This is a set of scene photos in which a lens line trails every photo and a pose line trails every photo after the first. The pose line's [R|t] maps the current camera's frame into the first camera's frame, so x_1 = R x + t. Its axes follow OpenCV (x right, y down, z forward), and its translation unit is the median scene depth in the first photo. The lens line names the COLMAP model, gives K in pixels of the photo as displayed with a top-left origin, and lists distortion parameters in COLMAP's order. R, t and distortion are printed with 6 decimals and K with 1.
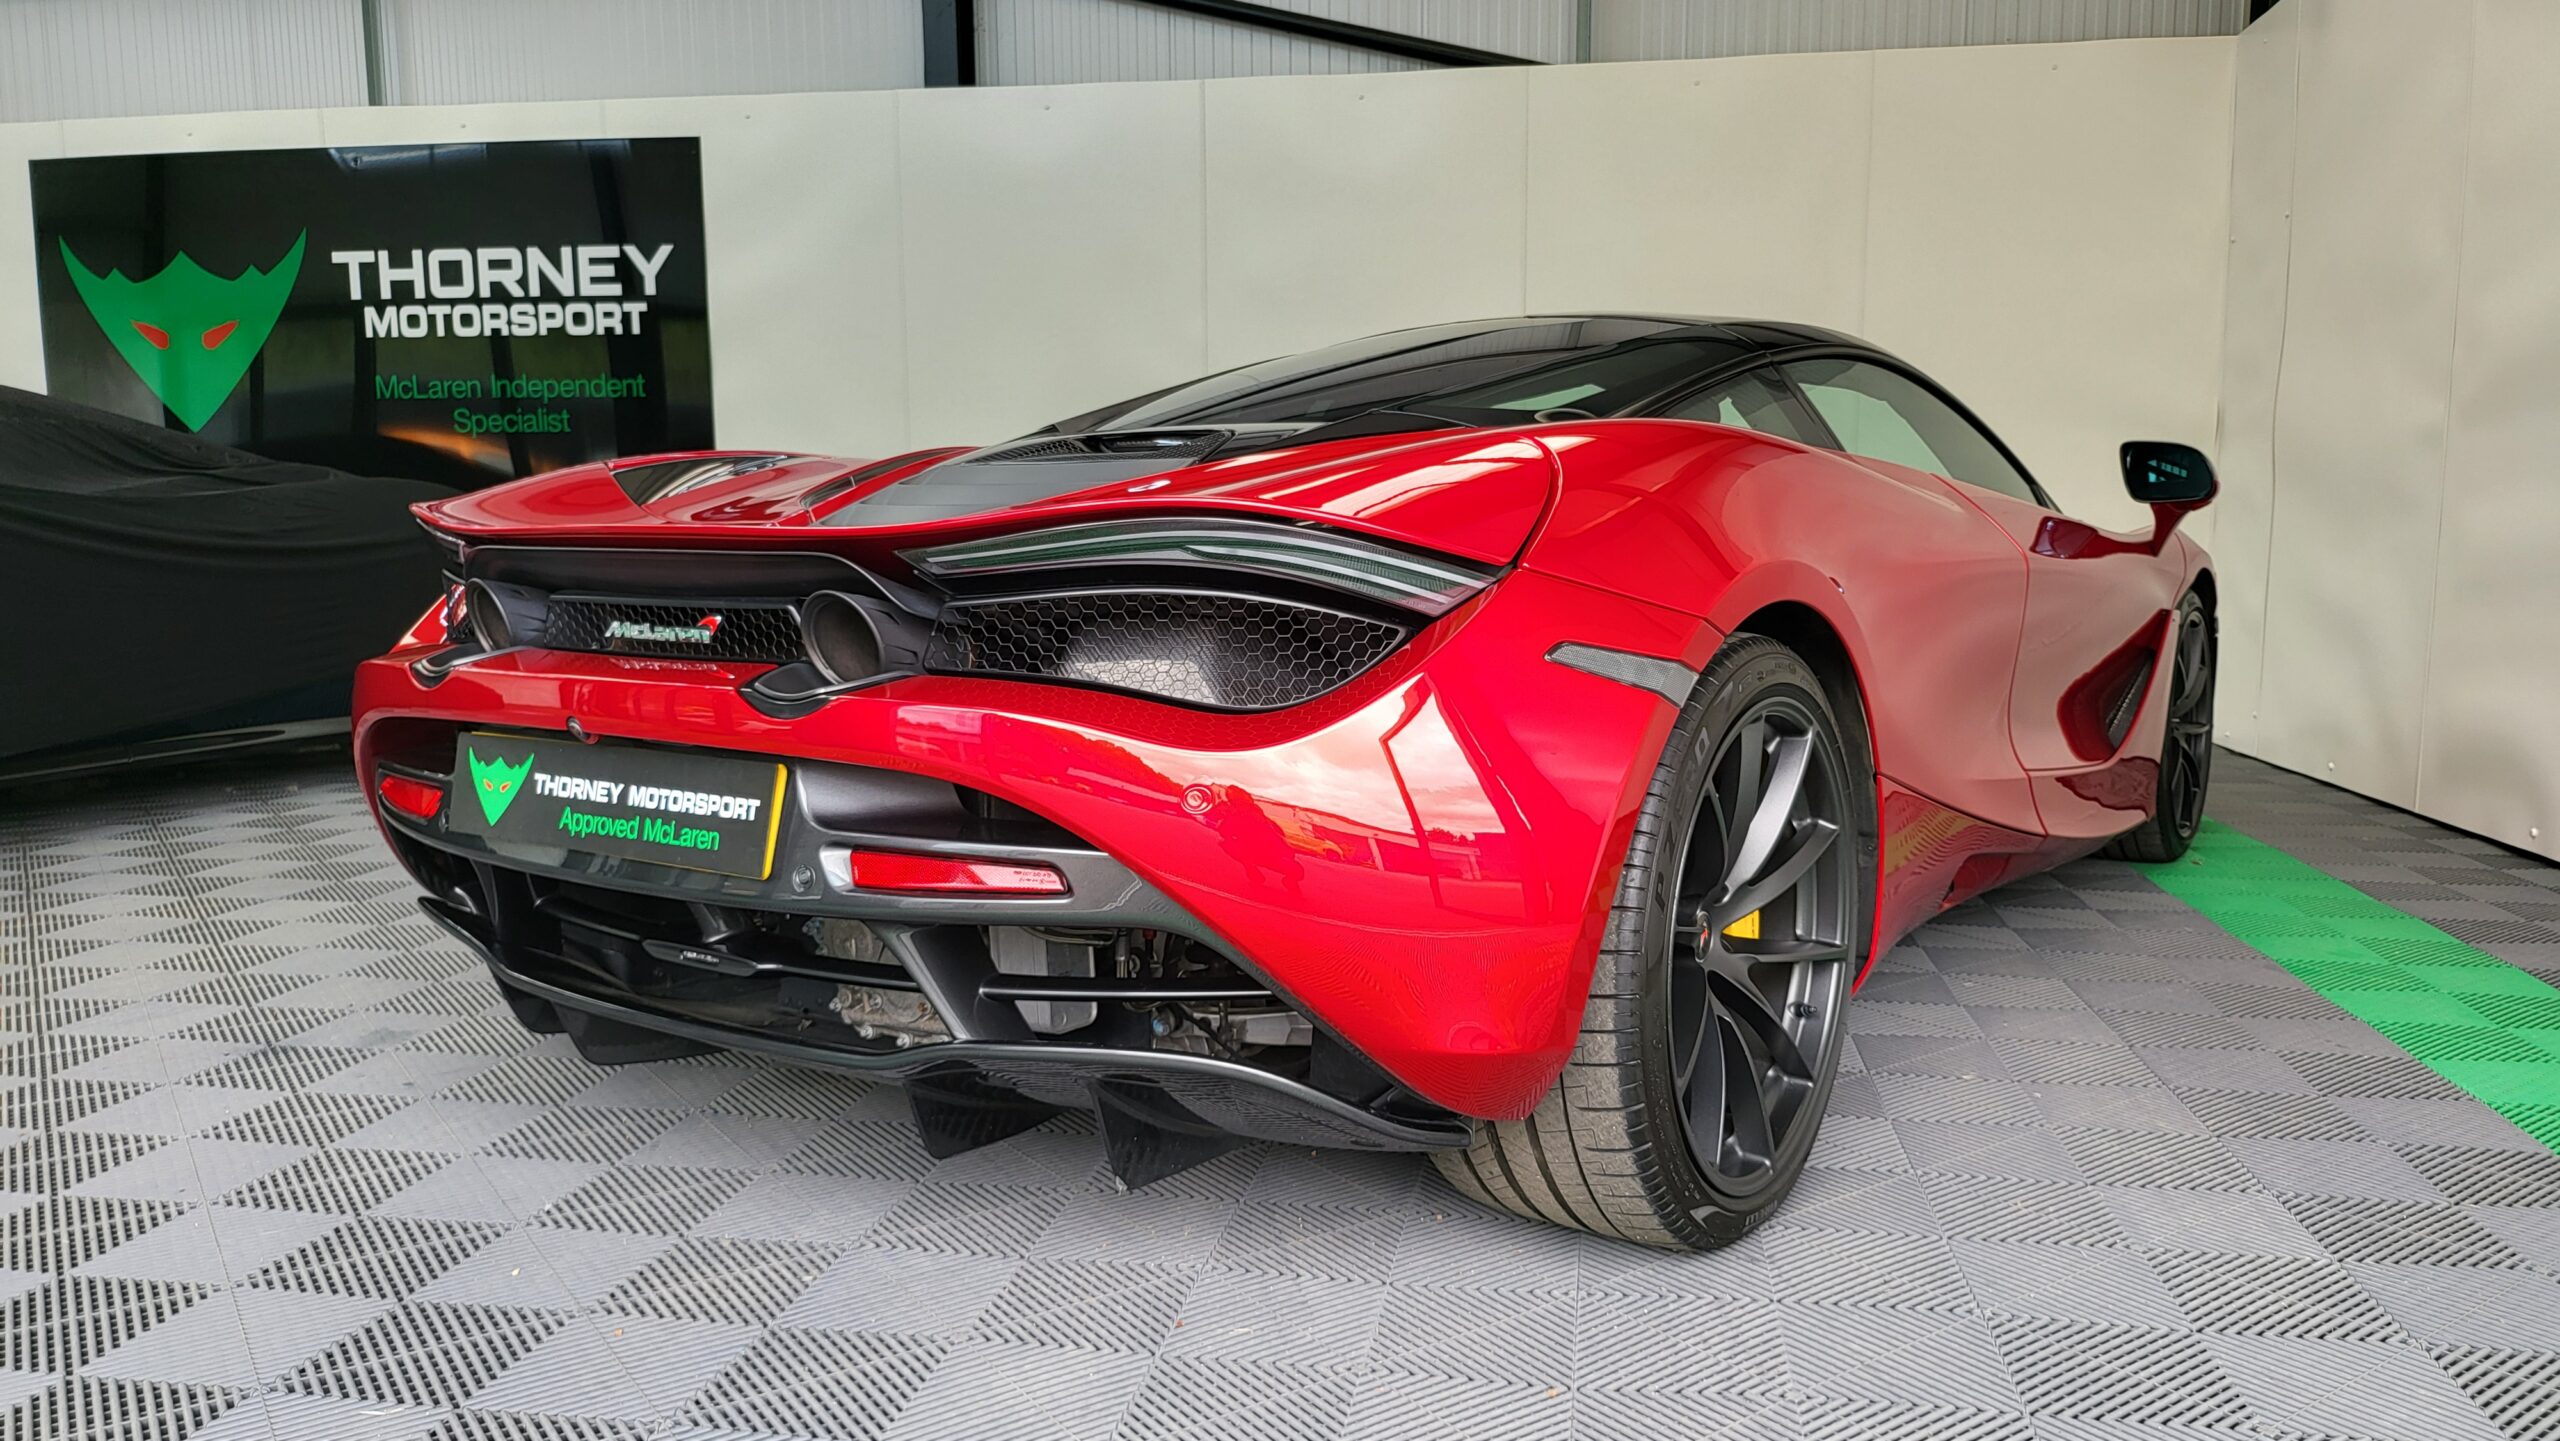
lens RADIAL K [[1781.8, 0, 1305.0], [0, 1781.8, 741.1], [0, 0, 1]] dist [0.040502, -0.063349]
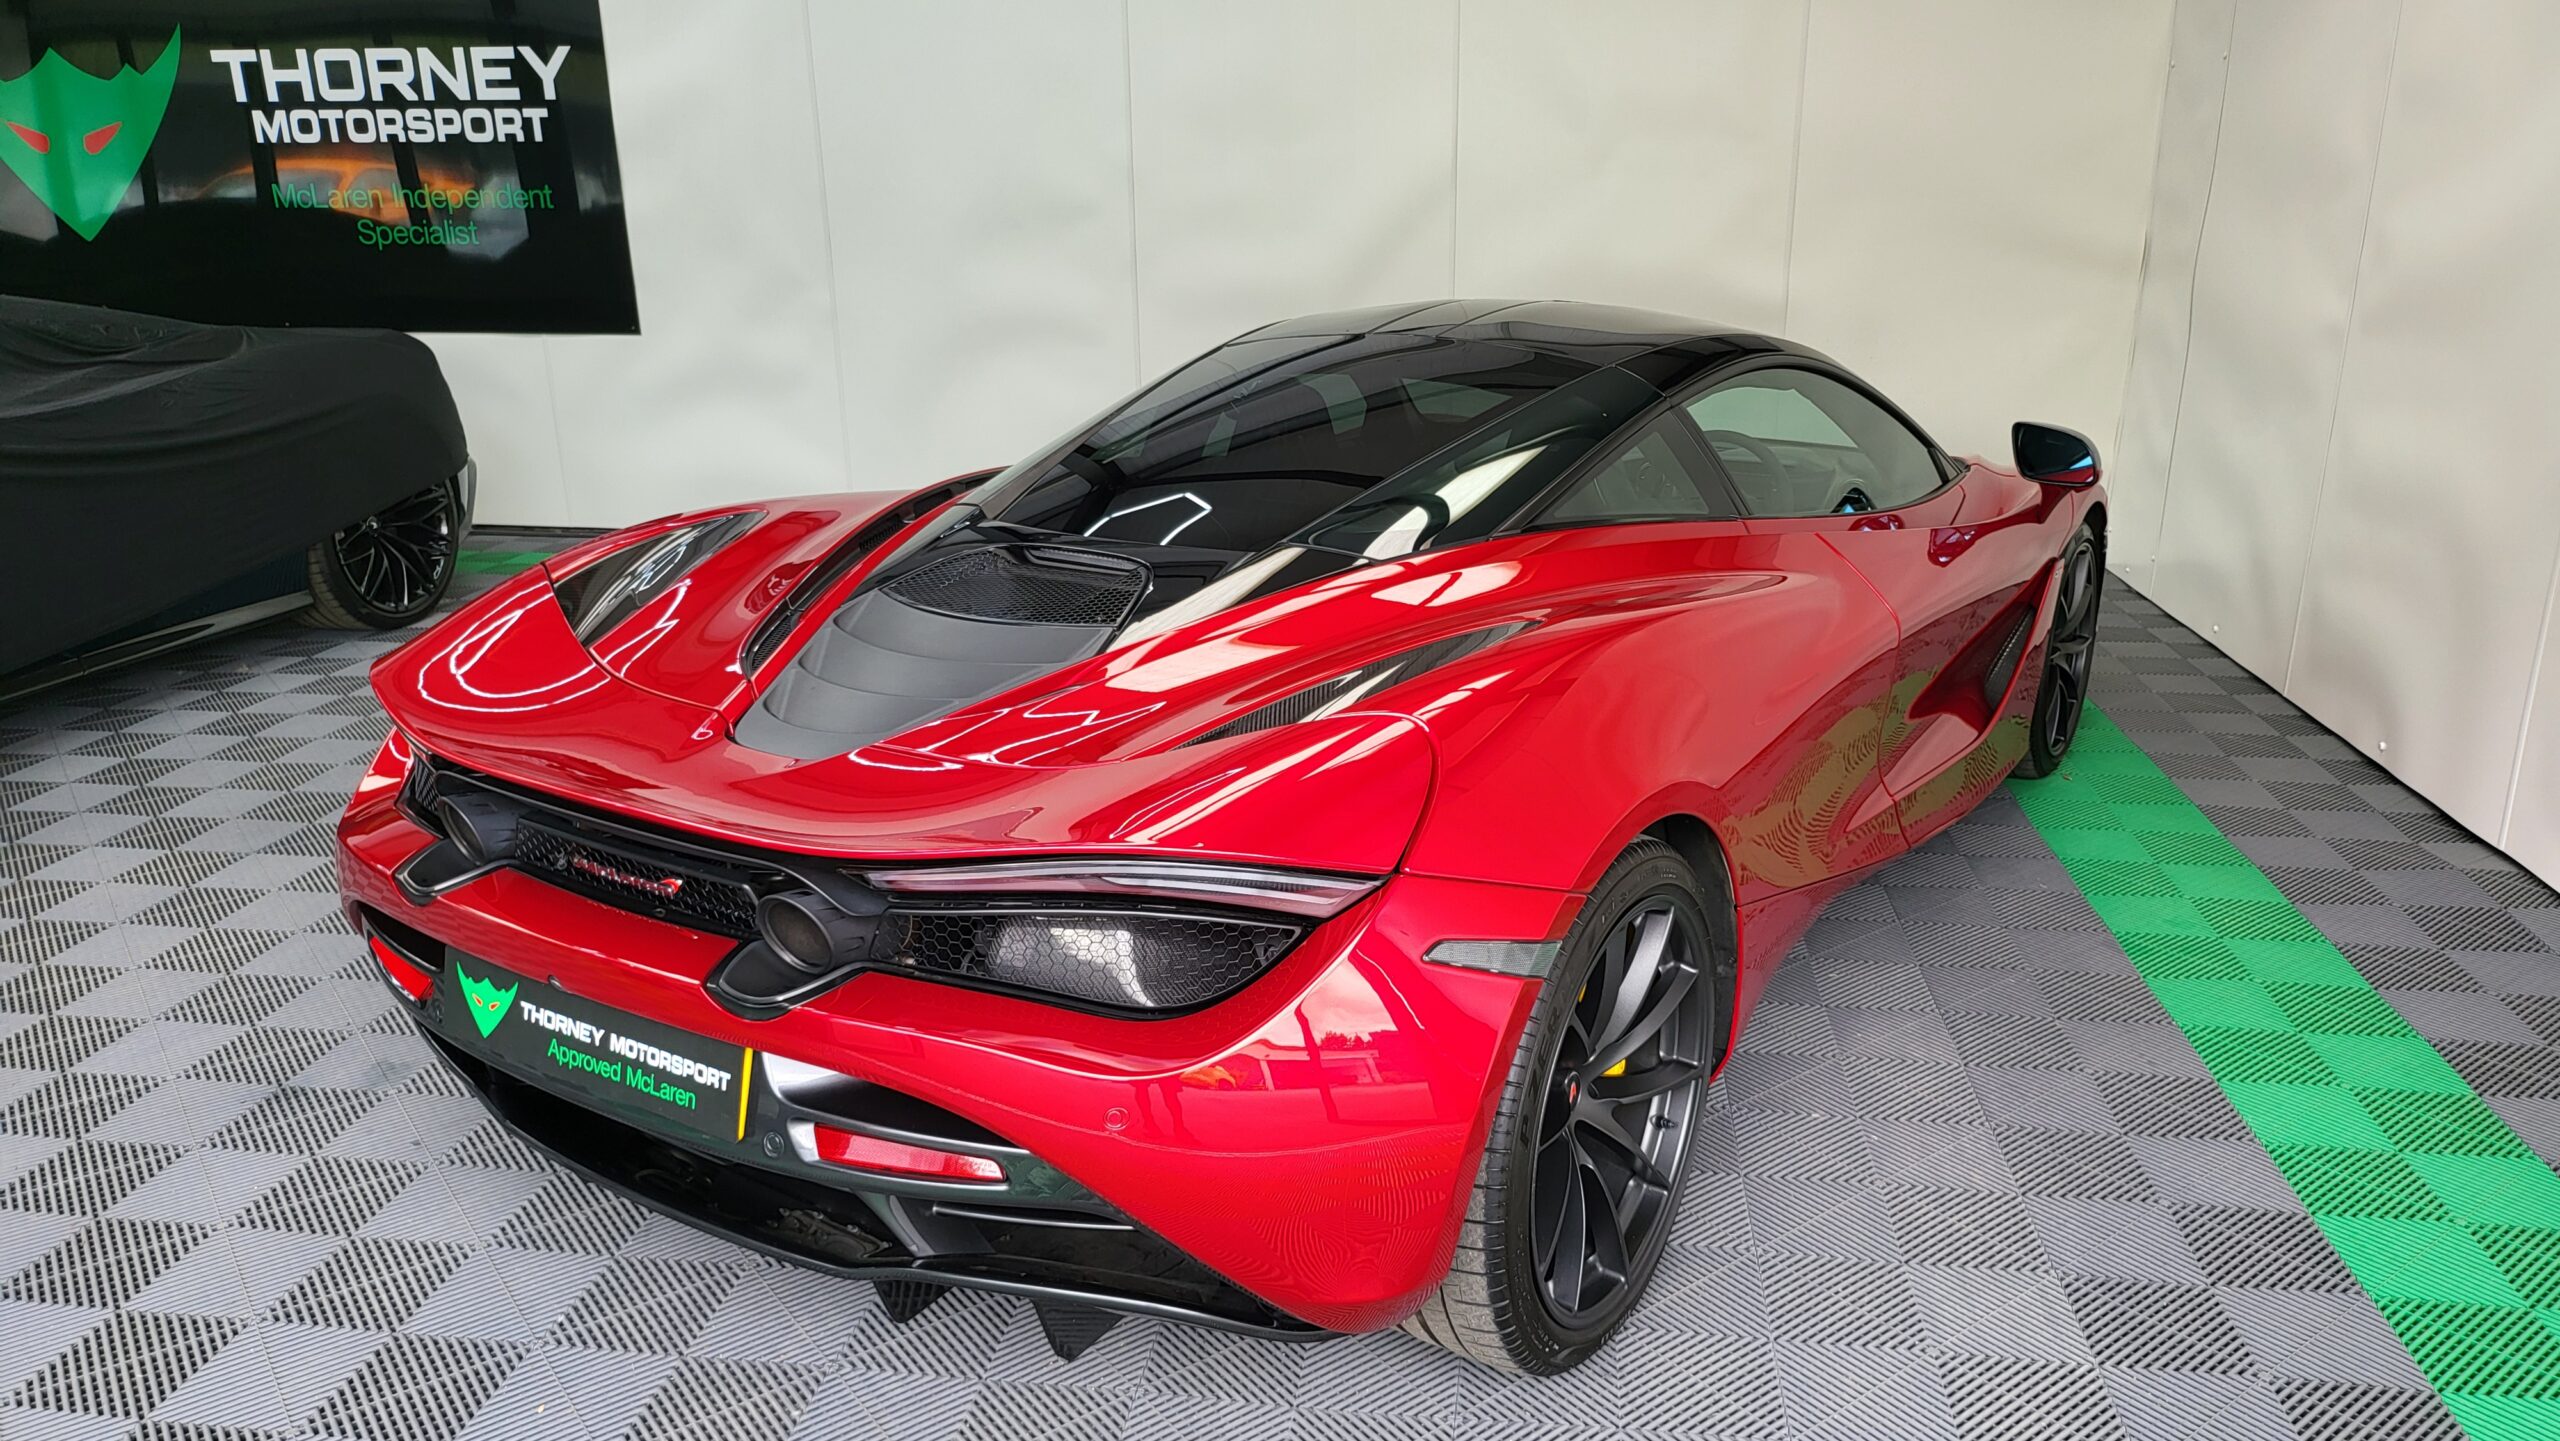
lens RADIAL K [[1783.5, 0, 1292.3], [0, 1783.5, 715.0], [0, 0, 1]] dist [0.044160, -0.062949]
pose [[0.999663, -0.013132, 0.022382, 0.012610], [0.008708, 0.982253, 0.187360, -0.183784], [-0.024445, -0.187102, 0.982036, -0.035452]]
